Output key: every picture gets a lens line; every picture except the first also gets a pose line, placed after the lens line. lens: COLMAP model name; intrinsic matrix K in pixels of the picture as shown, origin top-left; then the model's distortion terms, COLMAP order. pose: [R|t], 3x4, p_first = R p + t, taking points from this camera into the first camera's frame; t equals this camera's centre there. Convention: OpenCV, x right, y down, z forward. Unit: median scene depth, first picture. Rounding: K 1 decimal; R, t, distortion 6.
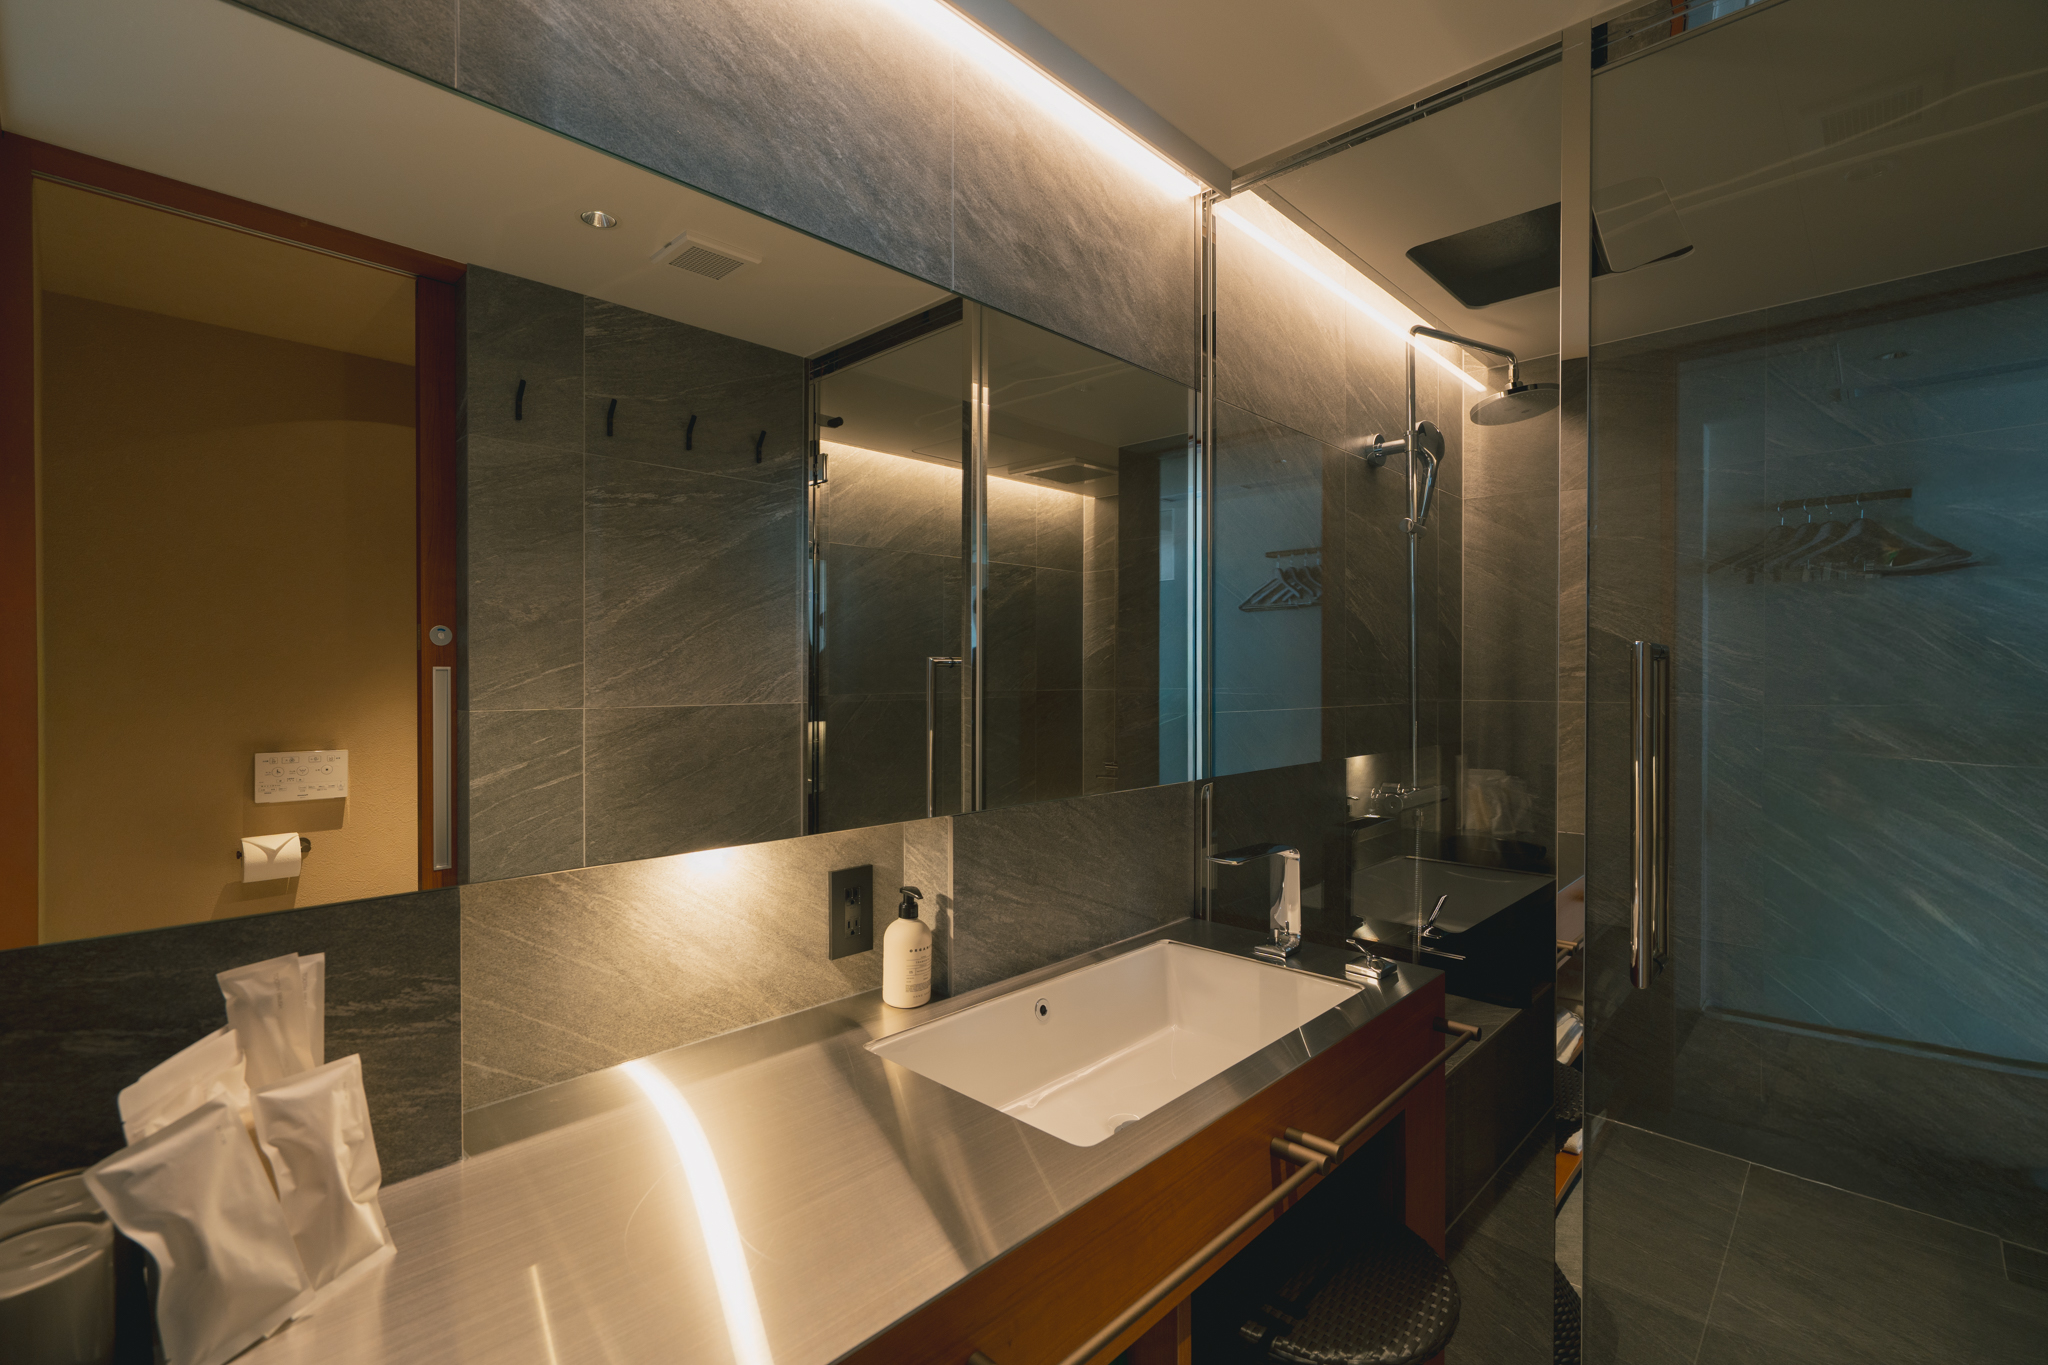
lens RADIAL K [[921.7, 0, 1008.9], [0, 921.7, 683.5], [0, 0, 1]] dist [-0.004645, 0.002358]
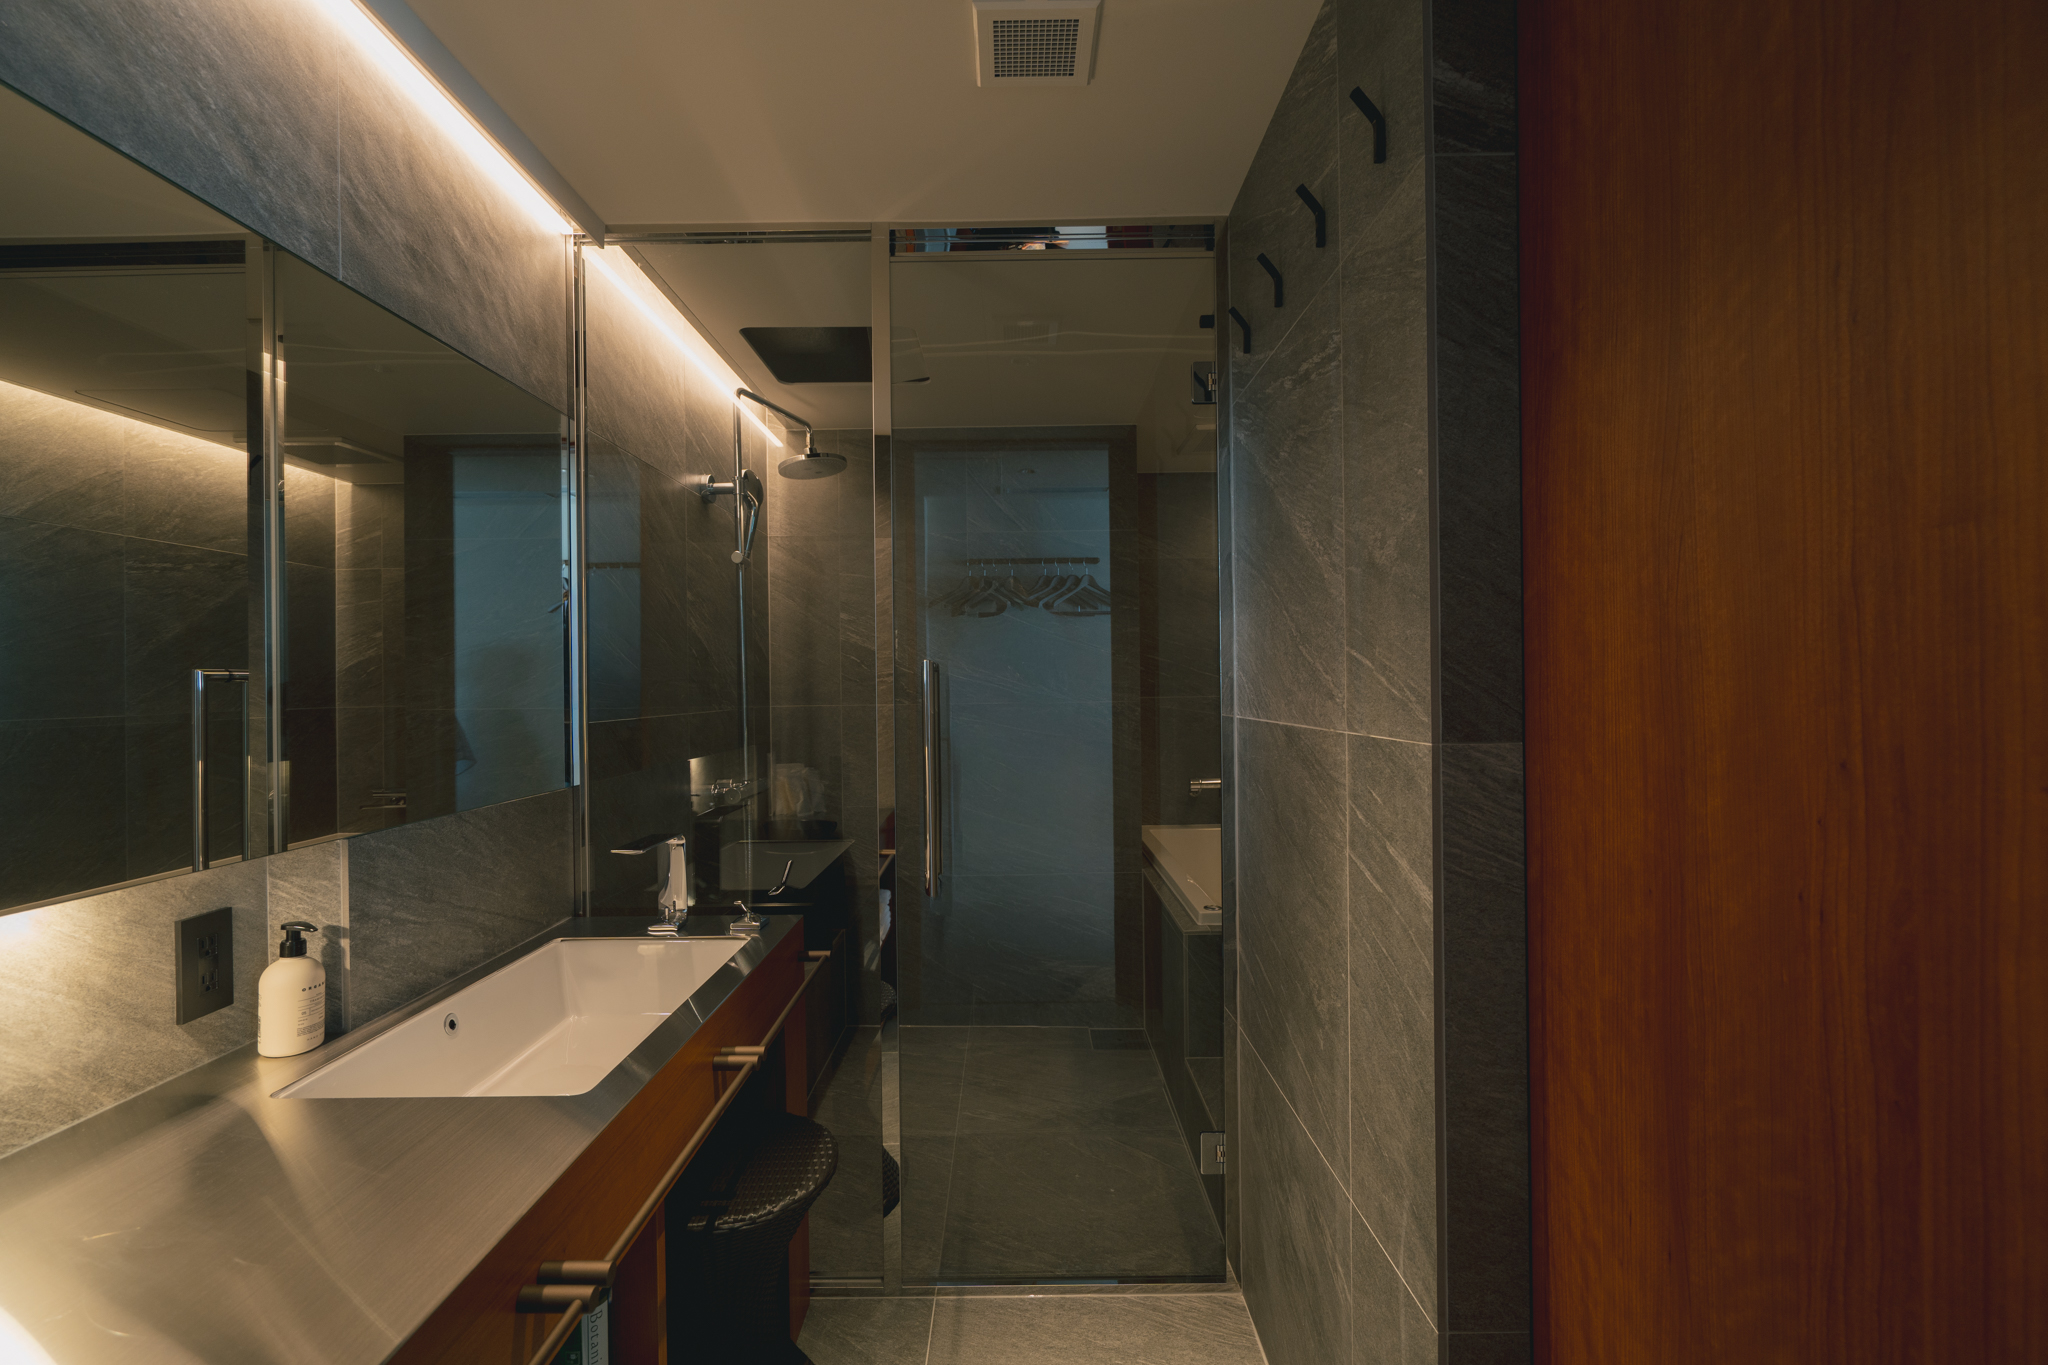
lens RADIAL K [[921.7, 0, 997.4], [0, 921.7, 682.9], [0, 0, 1]] dist [-0.004645, 0.002358]
pose [[0.733496, -0.008933, 0.679635, -0.169961], [0.018402, 0.999808, -0.006719, 0.002855], [-0.679445, 0.017435, 0.733520, -0.113003]]
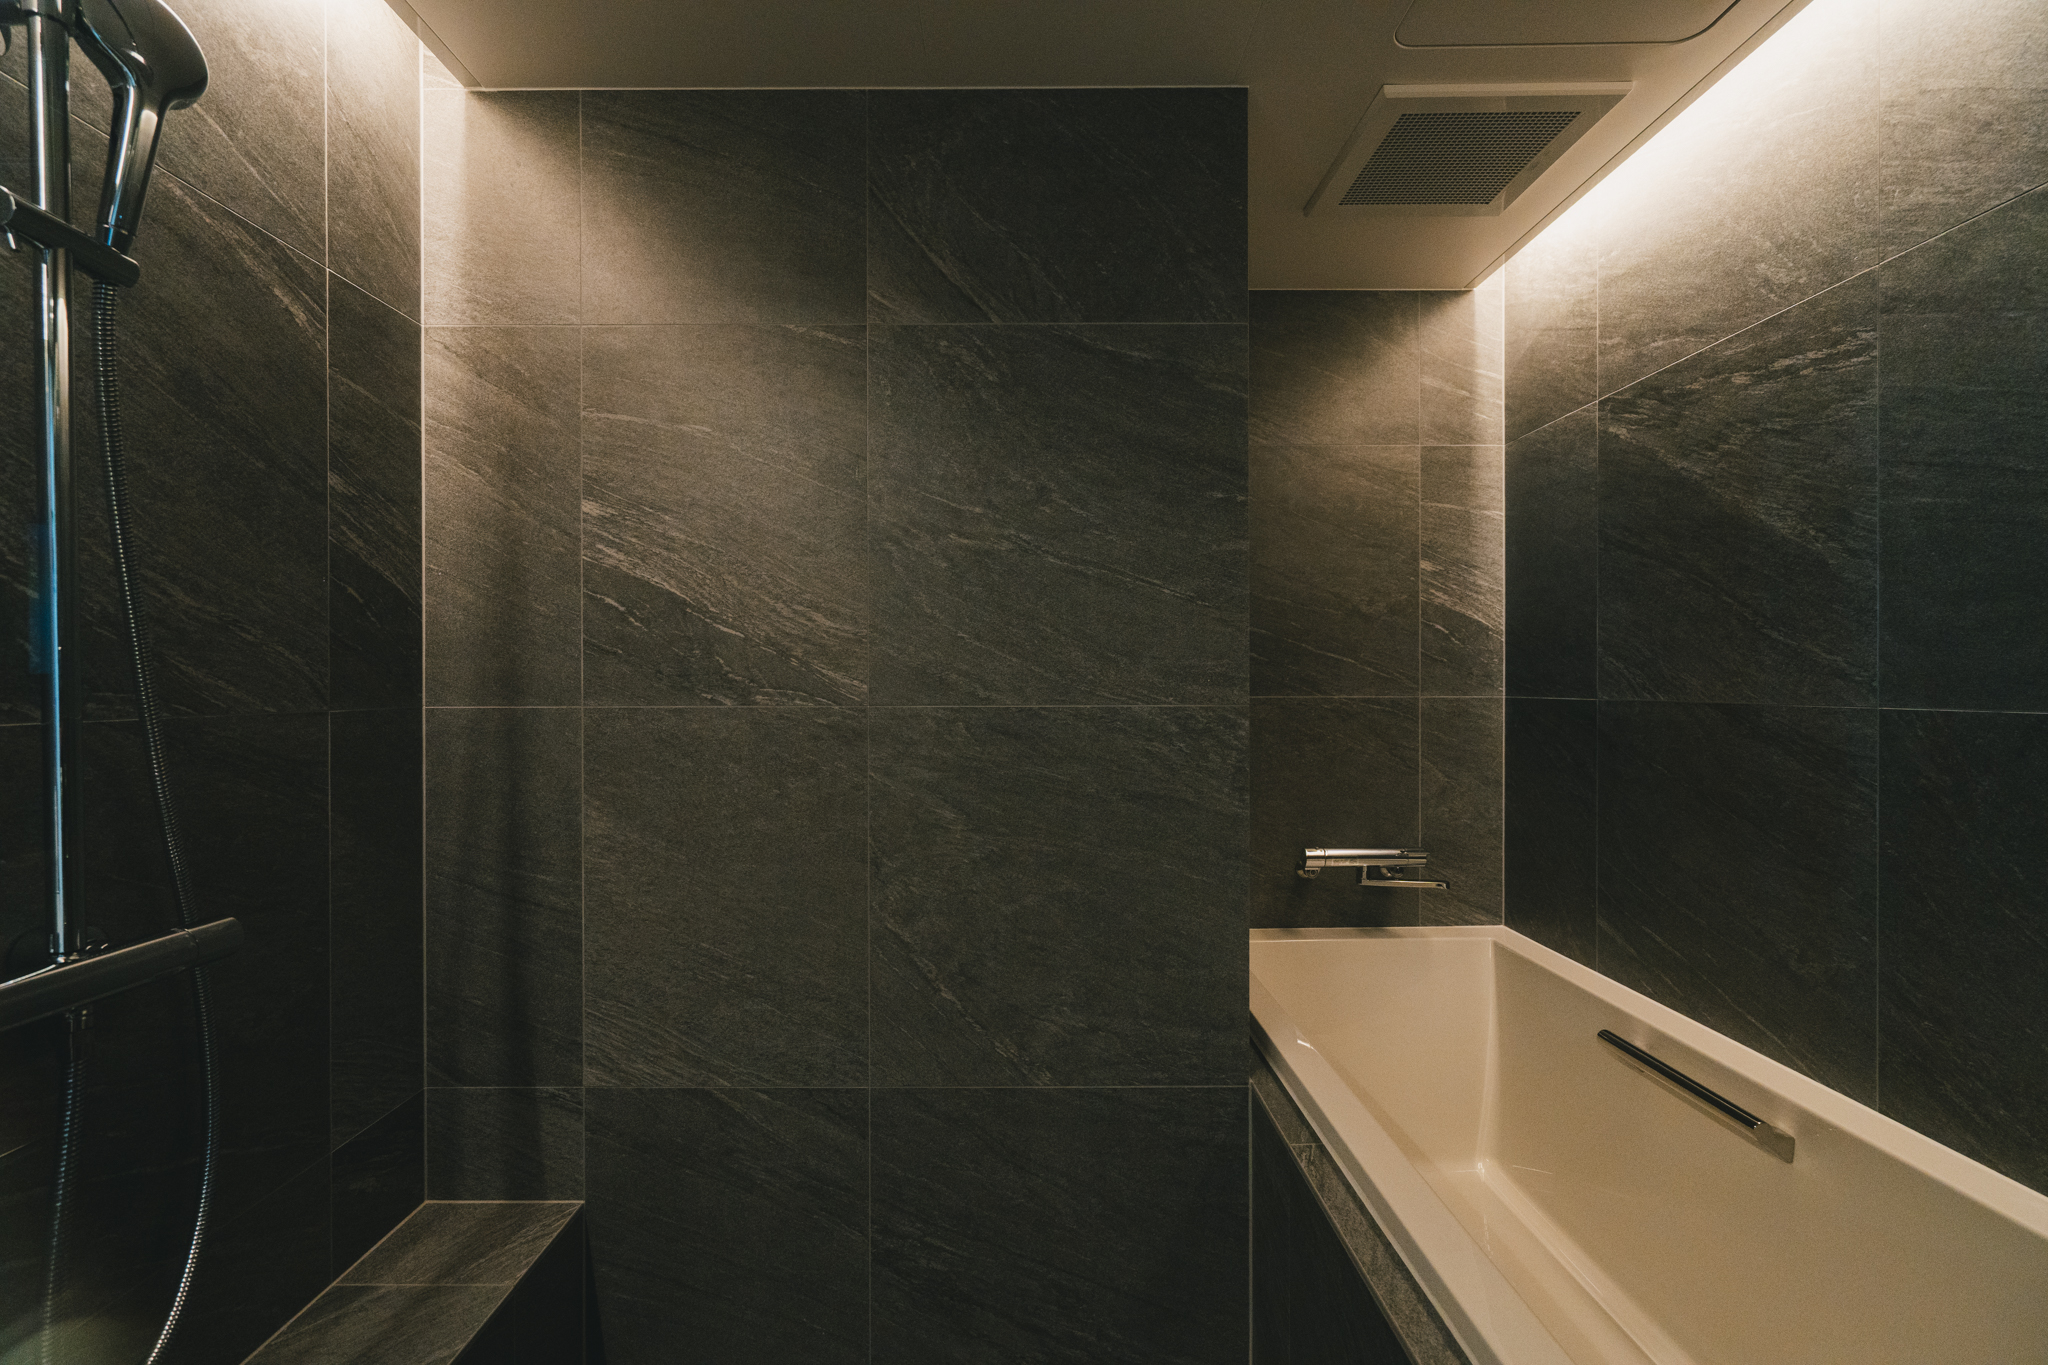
lens RADIAL K [[921.7, 0, 1008.5], [0, 921.7, 682.5], [0, 0, 1]] dist [-0.004645, 0.002358]
pose [[0.715064, -0.005696, 0.699036, 0.640478], [0.006128, 0.999979, 0.001879, 0.008925], [-0.699032, 0.002940, 0.715084, 0.684139]]
